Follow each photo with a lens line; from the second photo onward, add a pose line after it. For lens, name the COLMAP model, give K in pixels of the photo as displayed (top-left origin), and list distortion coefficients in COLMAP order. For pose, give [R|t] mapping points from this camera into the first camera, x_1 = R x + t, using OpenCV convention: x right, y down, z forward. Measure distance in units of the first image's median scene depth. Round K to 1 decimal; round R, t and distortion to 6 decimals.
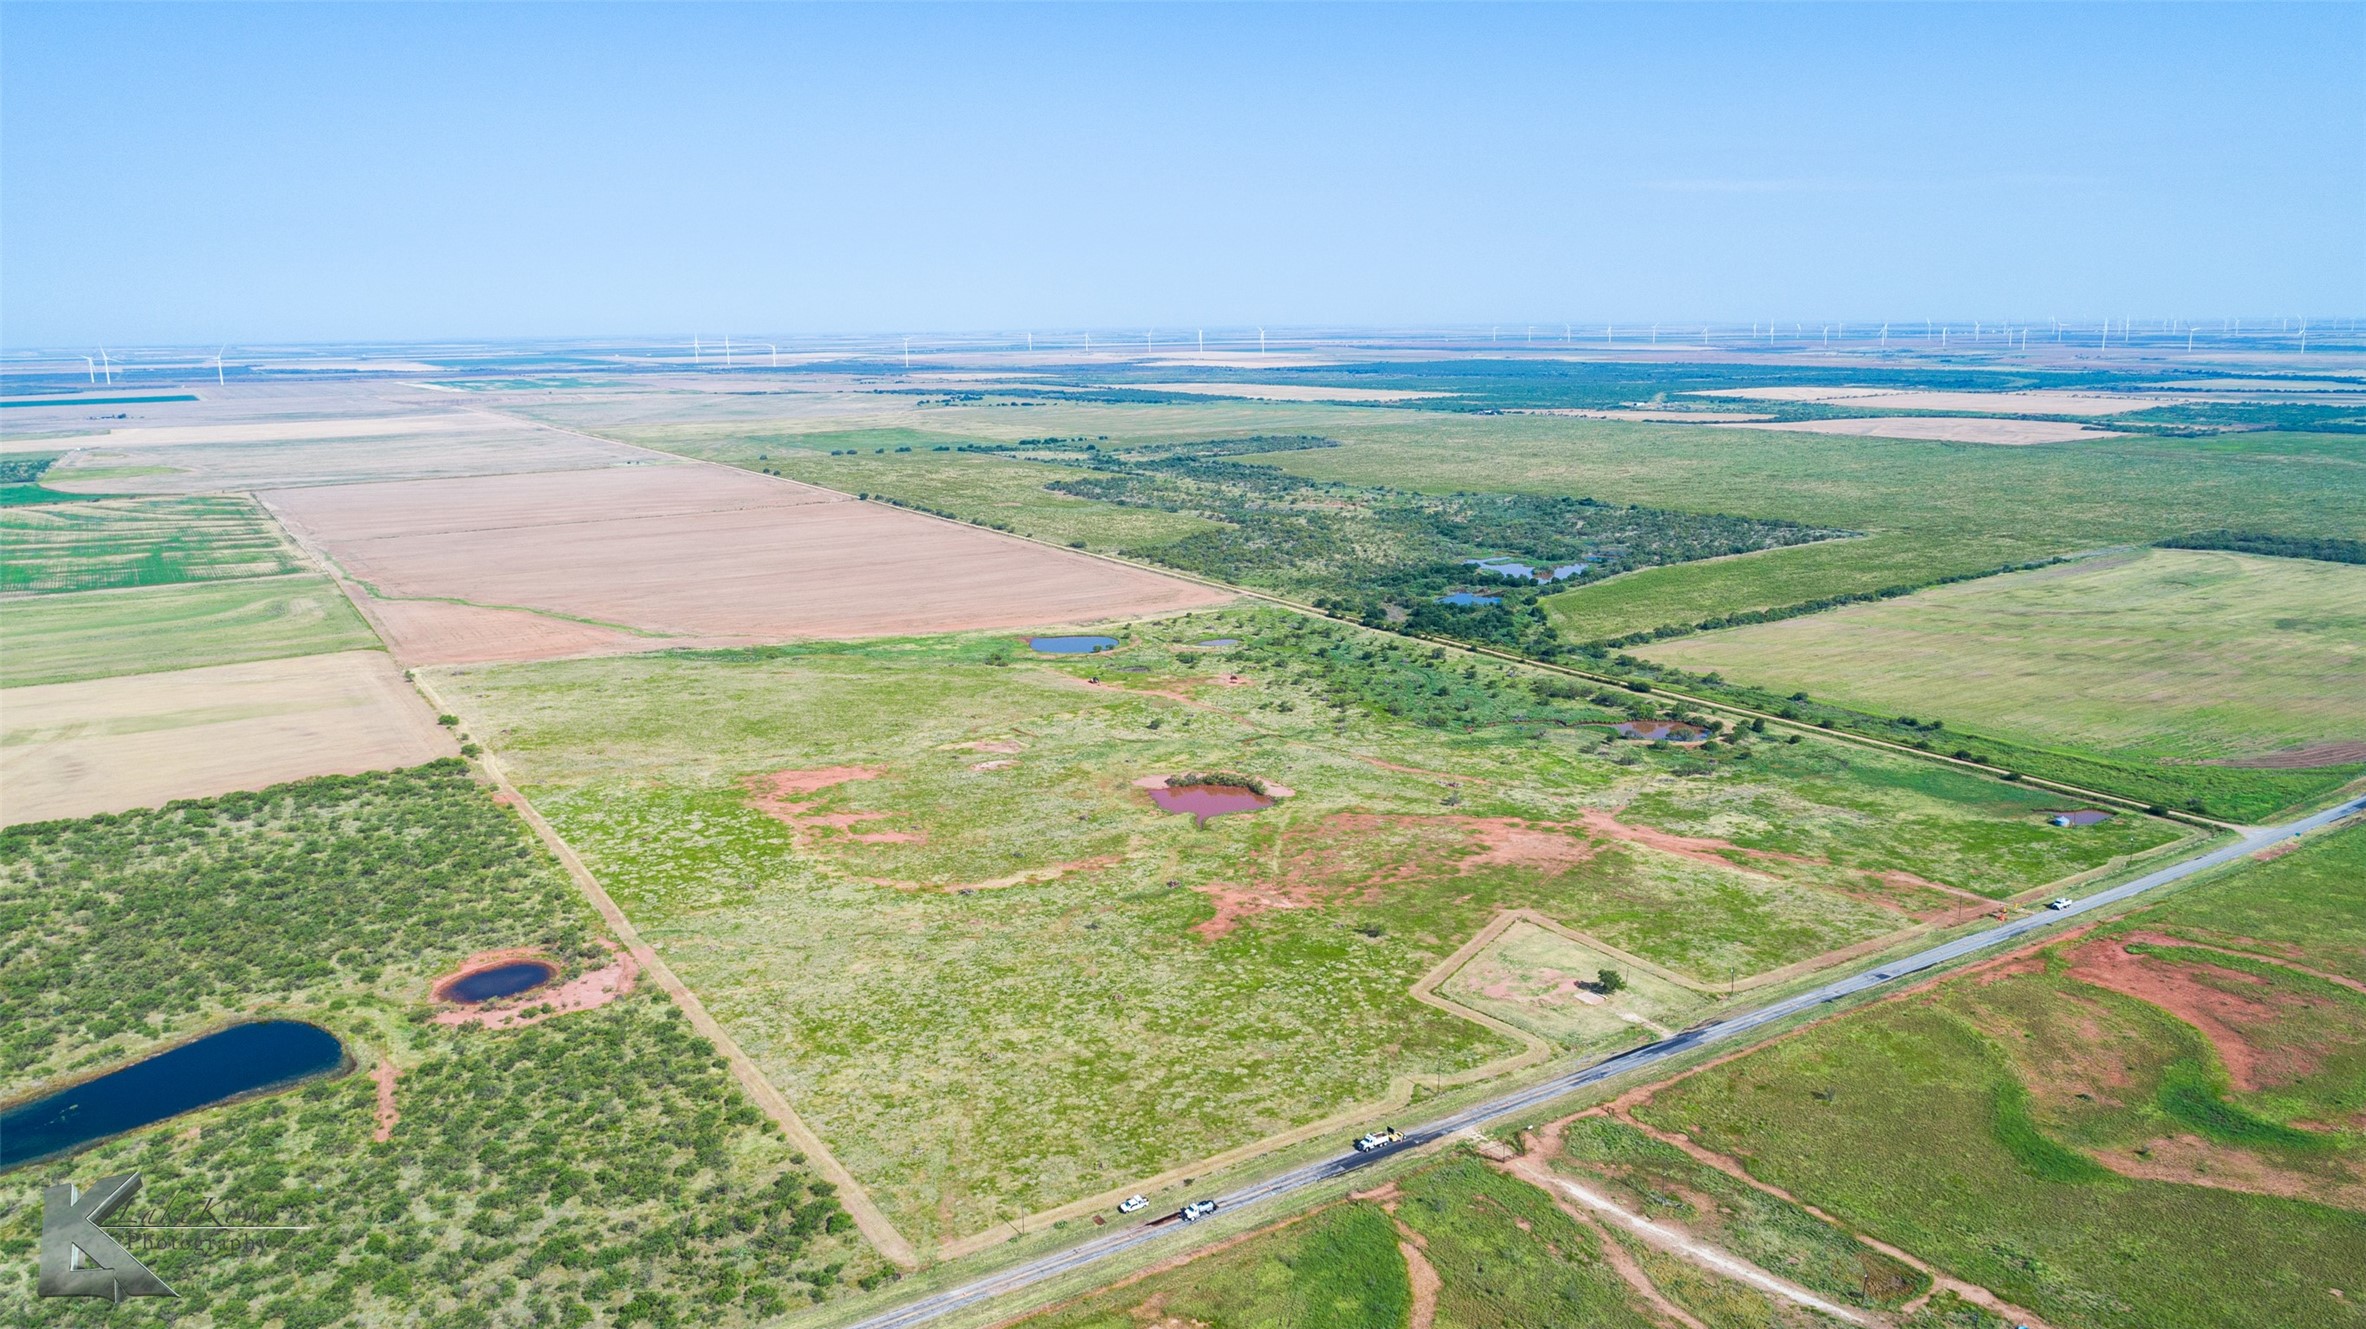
lens RADIAL K [[1593.0, 0, 1196.1], [0, 1593.0, 665.4], [0, 0, 1]] dist [-0.009472, 0.005257]
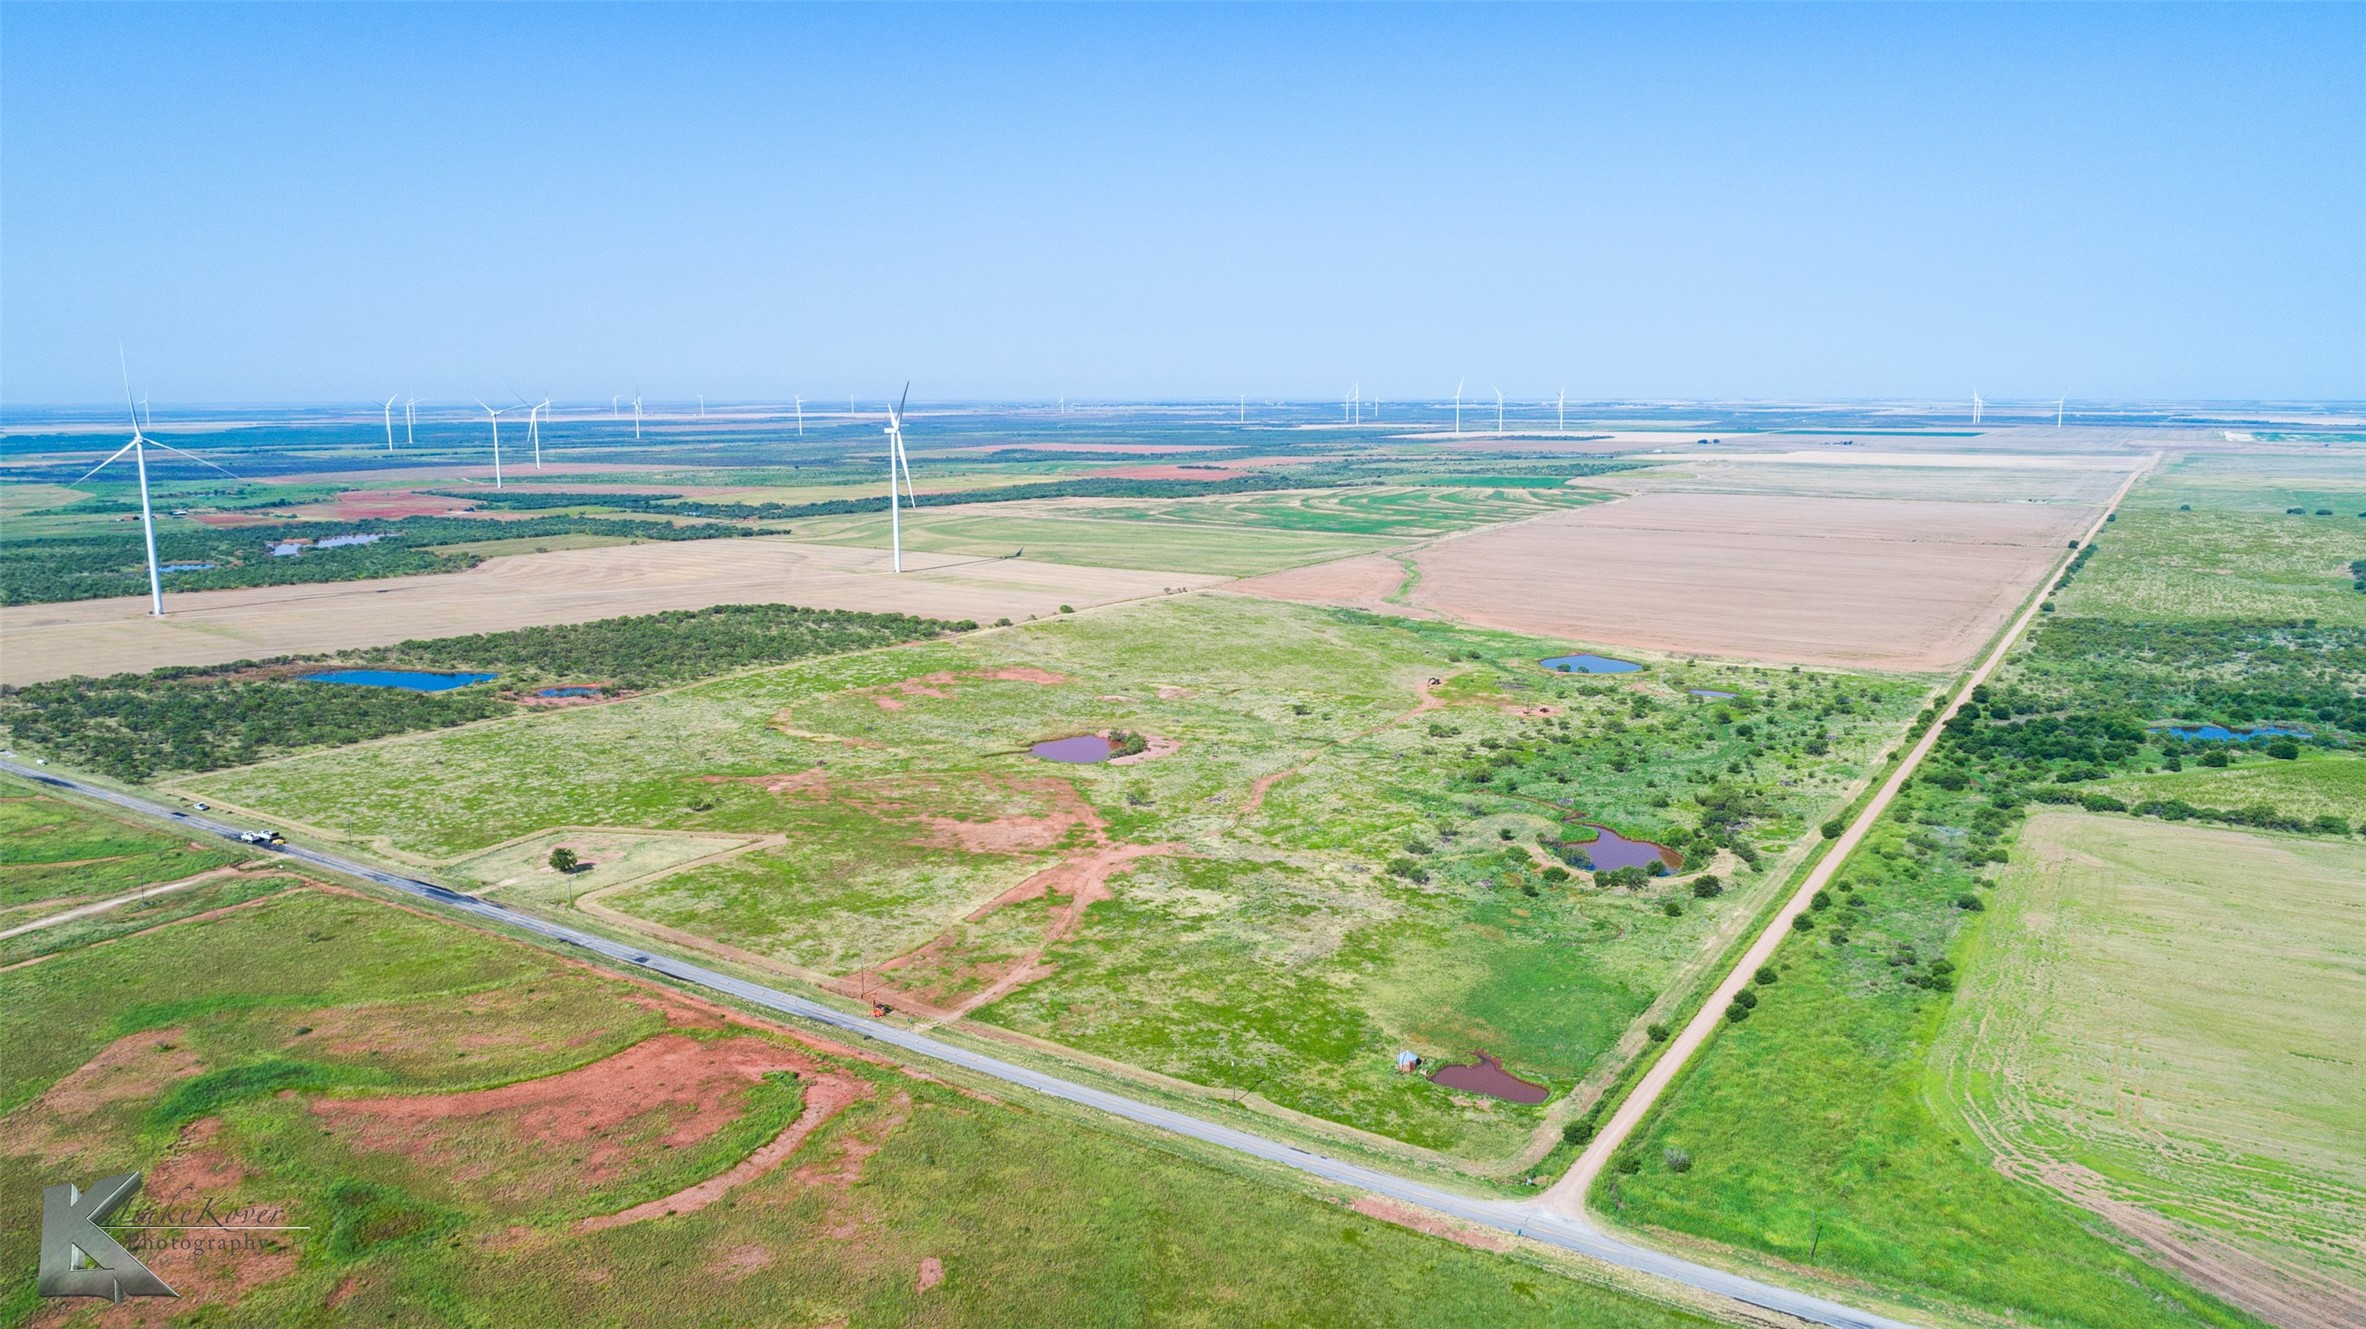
lens RADIAL K [[1612.6, 0, 1211.1], [0, 1612.6, 664.1], [0, 0, 1]] dist [-0.009269, 0.001299]
pose [[0.421775, 0.165371, -0.891492, 1.116149], [-0.198612, 0.976199, 0.087119, -0.087778], [0.884680, 0.140317, 0.444581, 0.719217]]
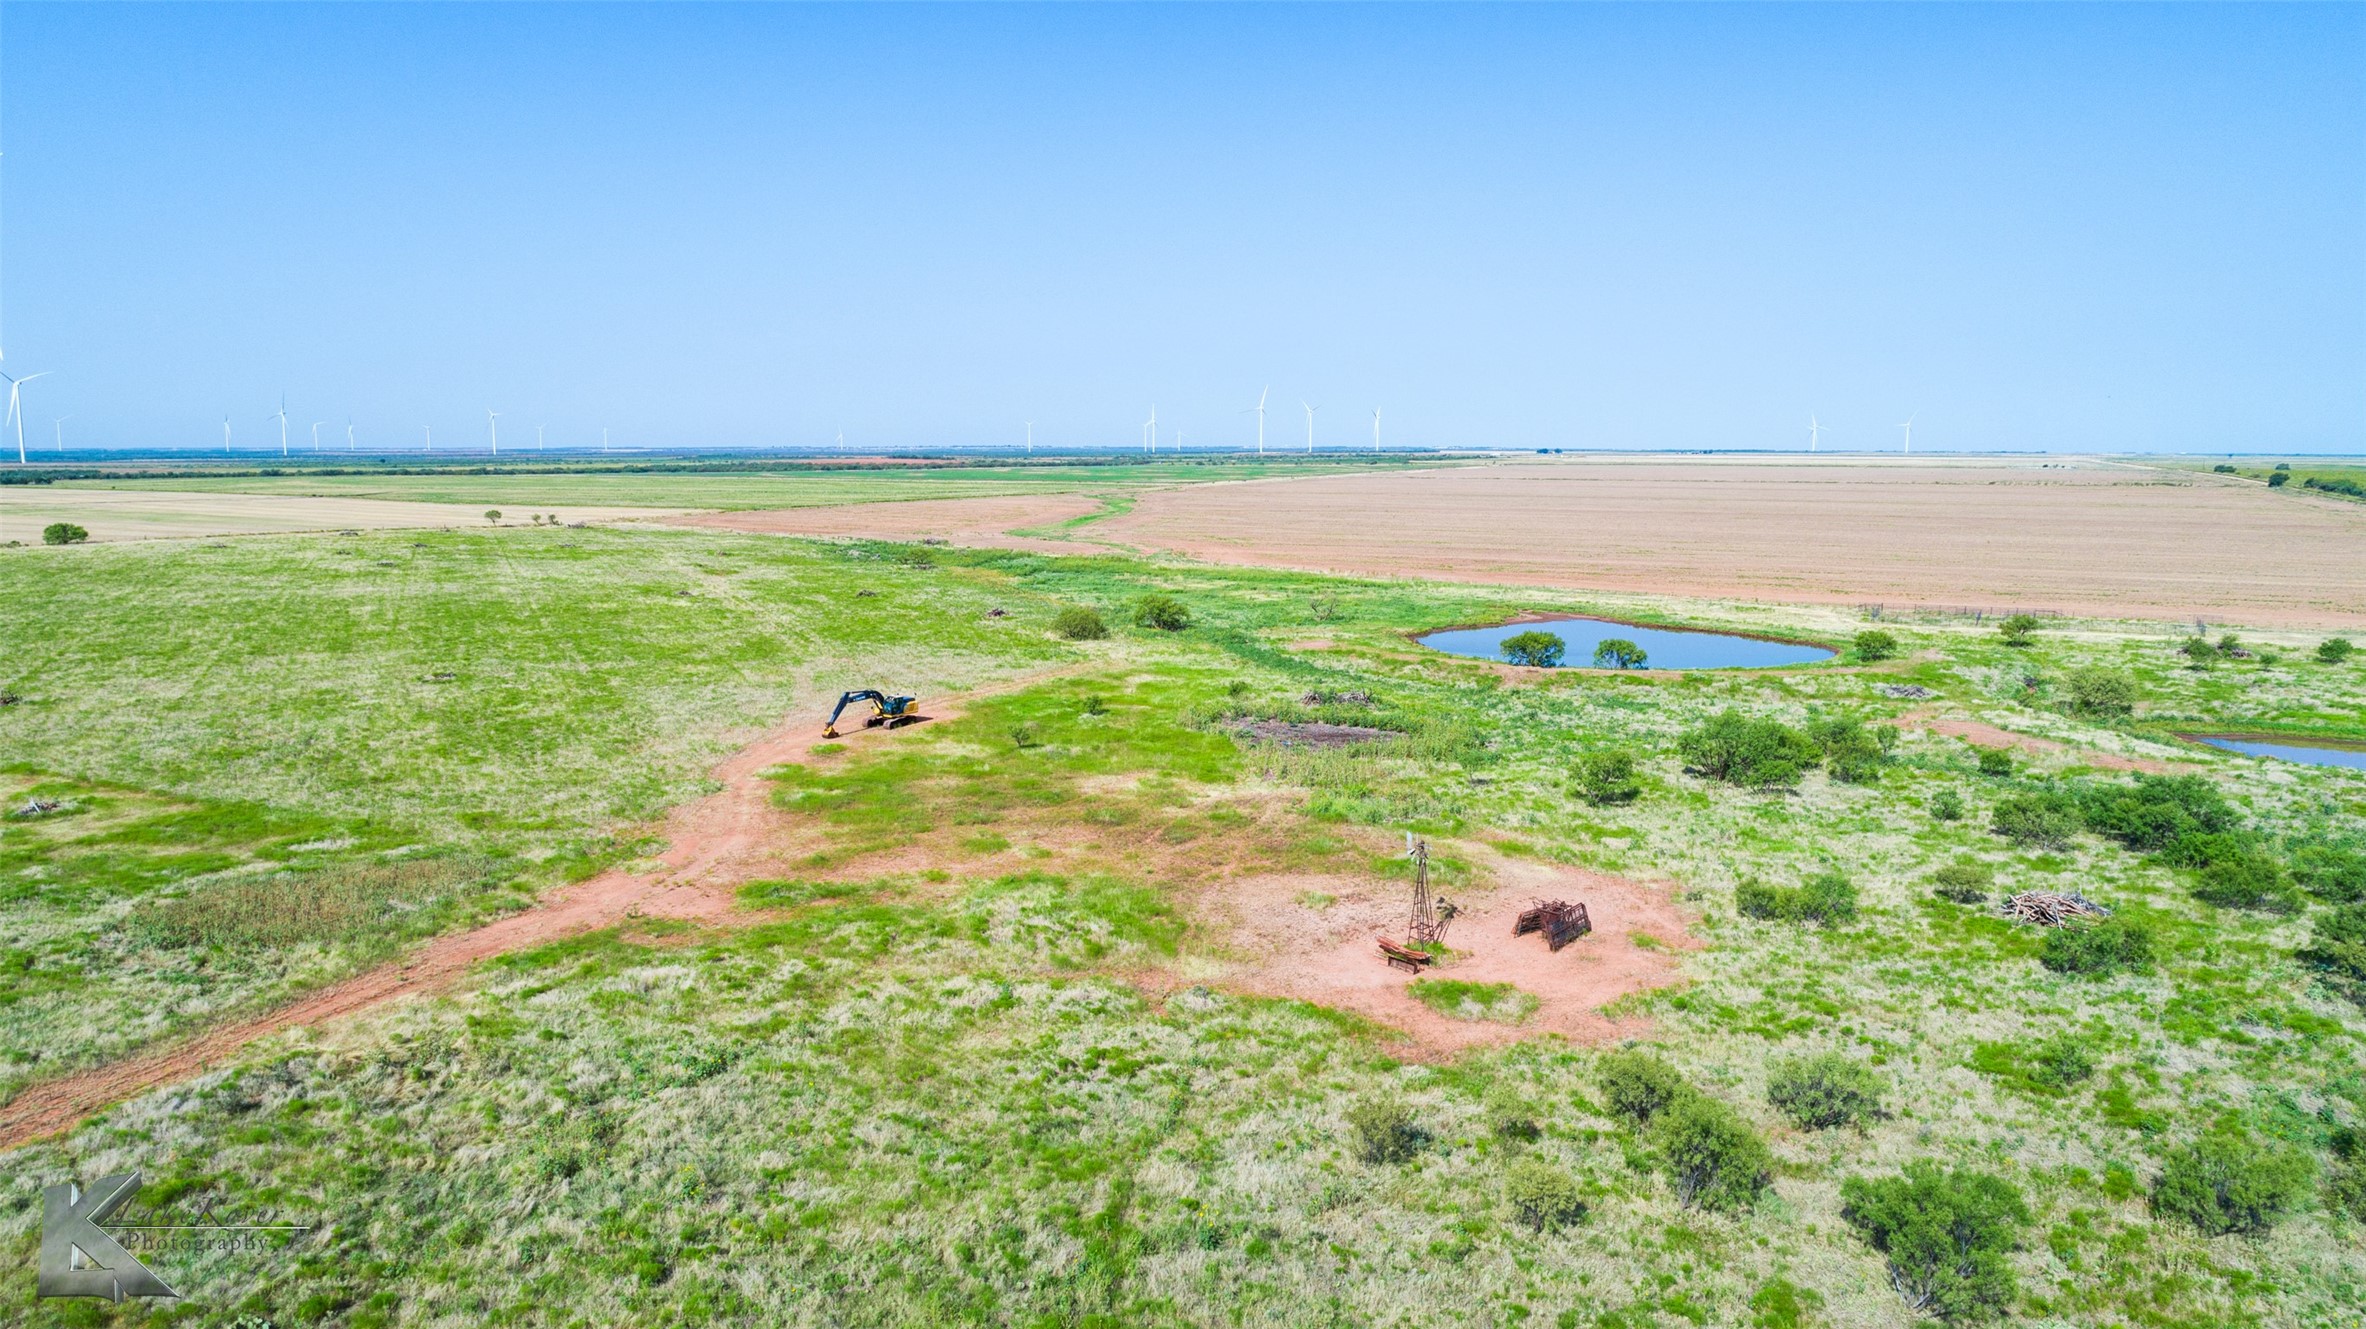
lens RADIAL K [[1612.6, 0, 1211.1], [0, 1612.6, 664.1], [0, 0, 1]] dist [-0.009269, 0.001299]
pose [[0.522552, 0.129680, -0.842688, 0.149722], [-0.191786, 0.980914, 0.032025, -0.012289], [0.830758, 0.144881, 0.537449, 1.453683]]
